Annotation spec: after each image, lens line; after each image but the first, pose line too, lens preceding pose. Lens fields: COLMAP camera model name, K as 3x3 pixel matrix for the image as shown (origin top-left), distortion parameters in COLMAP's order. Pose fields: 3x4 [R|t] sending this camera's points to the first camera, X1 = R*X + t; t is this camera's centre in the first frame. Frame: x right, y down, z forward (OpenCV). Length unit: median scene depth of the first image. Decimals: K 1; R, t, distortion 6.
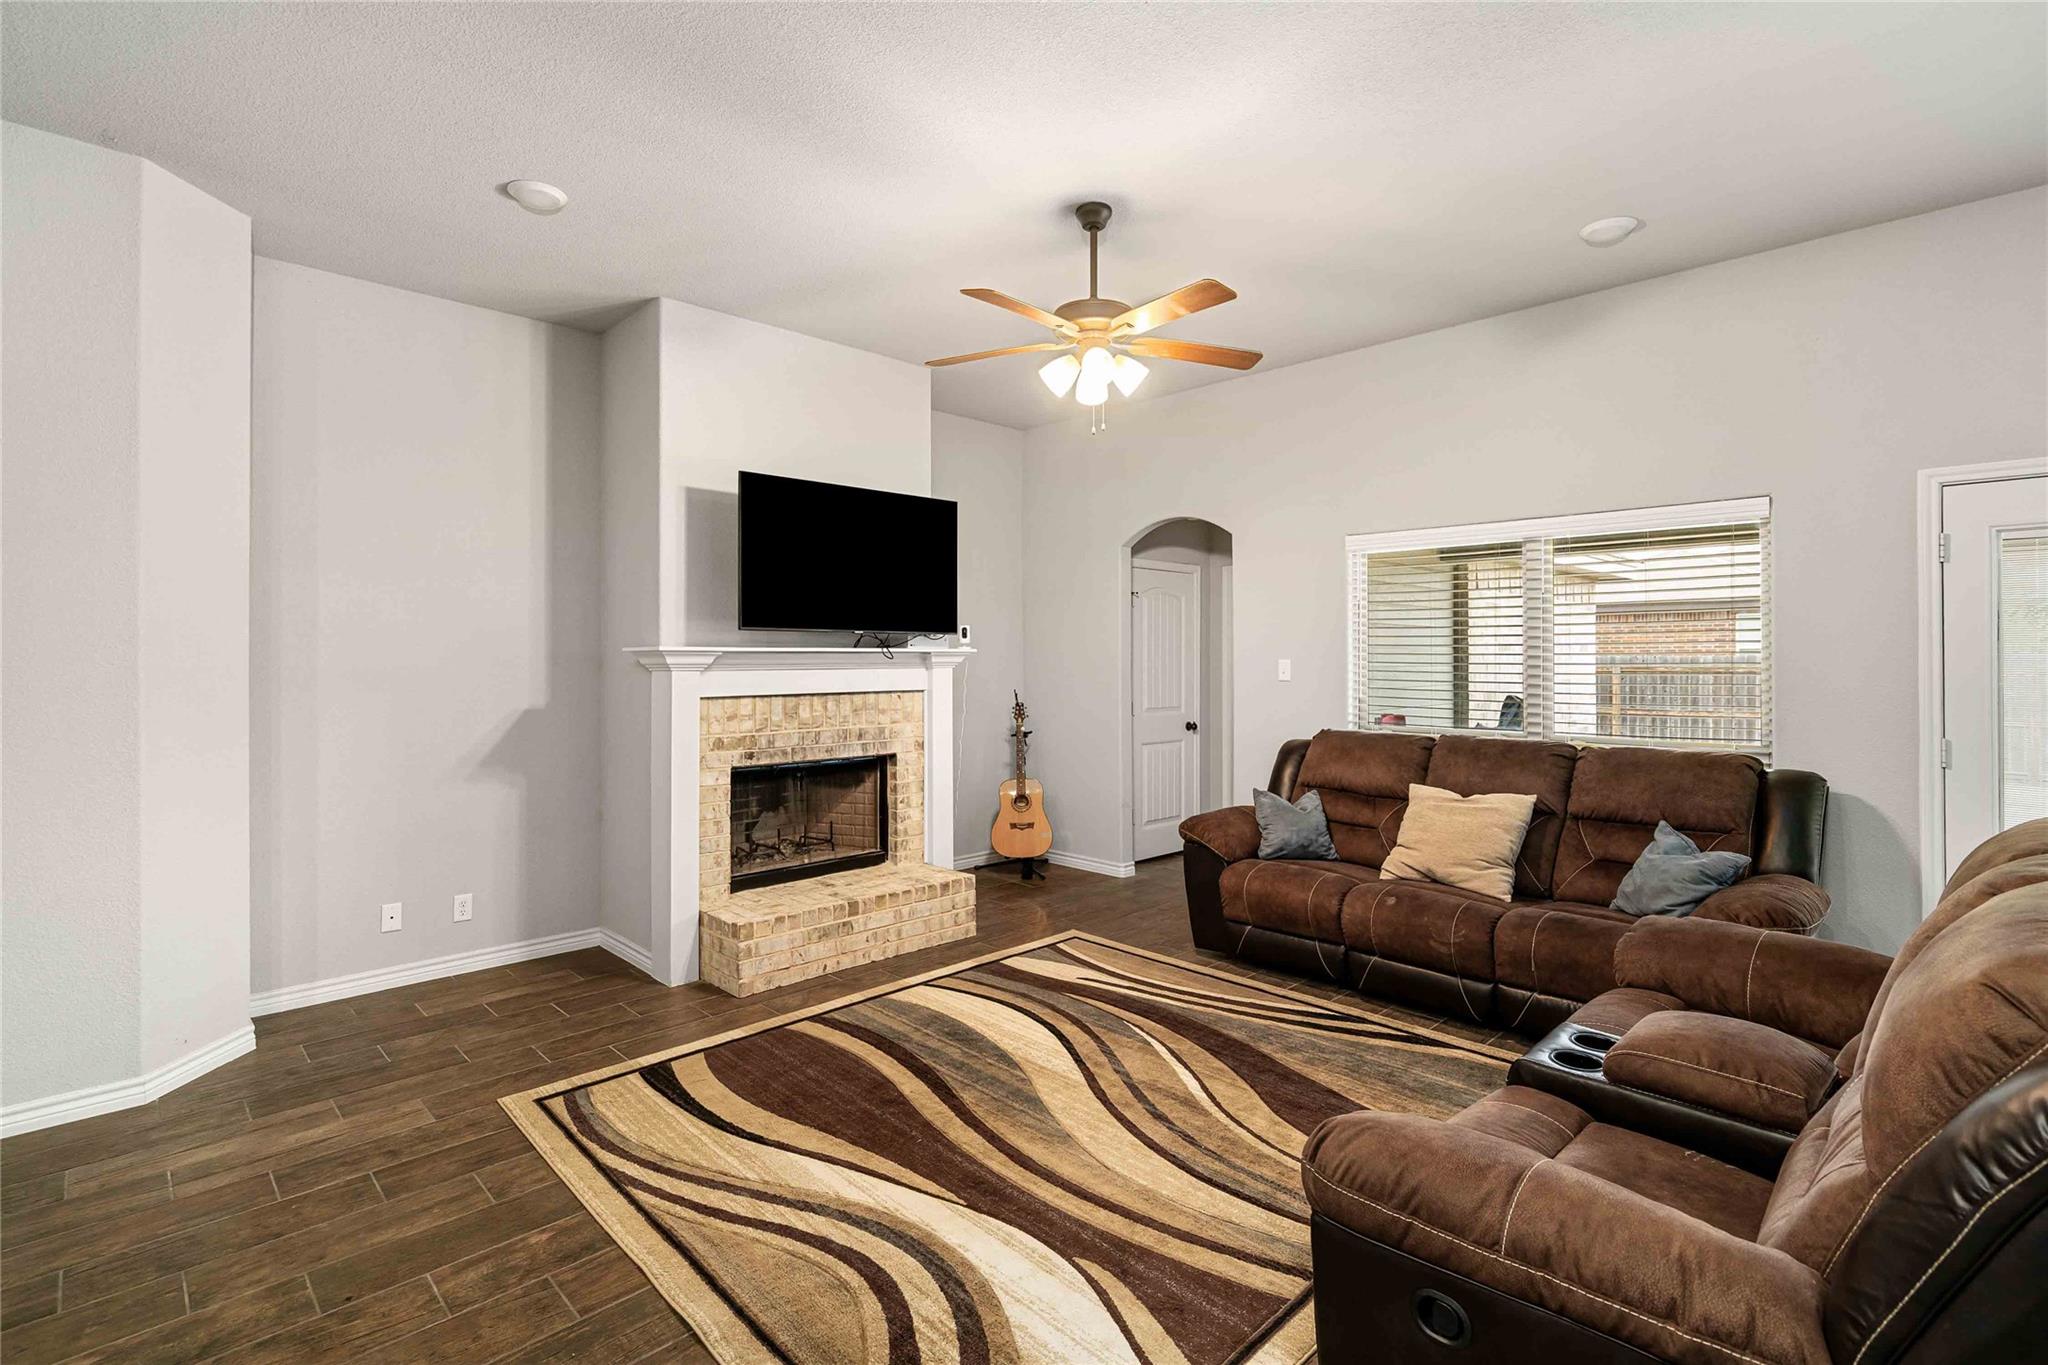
lens RADIAL K [[941.6, 0, 1023.3], [0, 941.6, 640.7], [0, 0, 1]] dist [0.009942, 0.000640]
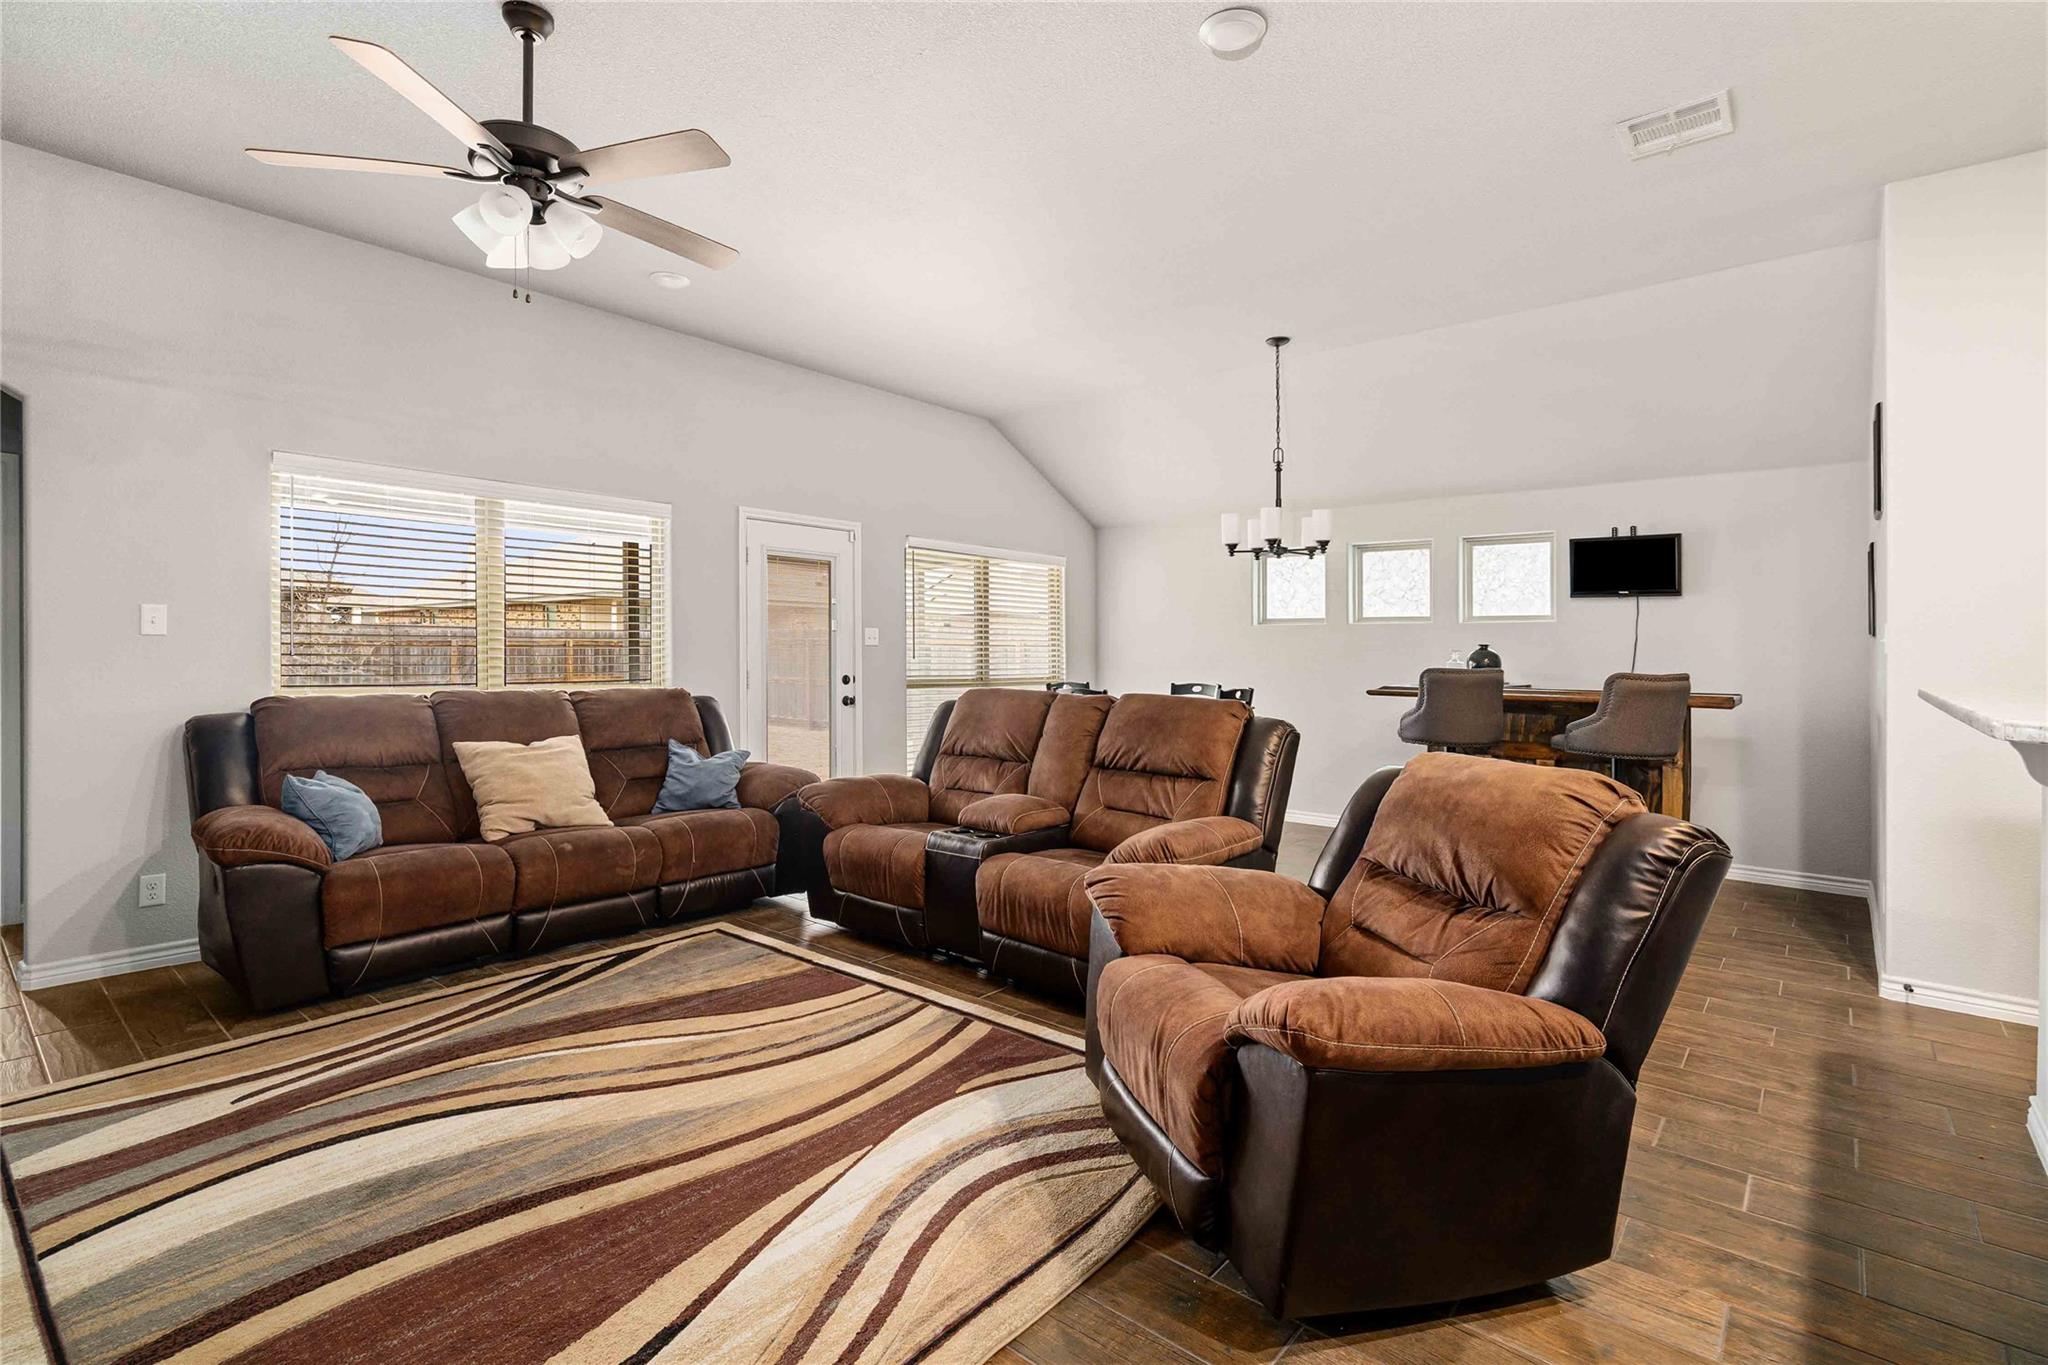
lens RADIAL K [[941.6, 0, 1019.7], [0, 941.6, 691.7], [0, 0, 1]] dist [0.009942, 0.000640]
pose [[-0.094138, -0.041198, 0.994706, -0.702229], [-0.030297, 0.998799, 0.038500, 0.059469], [-0.995098, -0.026512, -0.095273, 0.654073]]
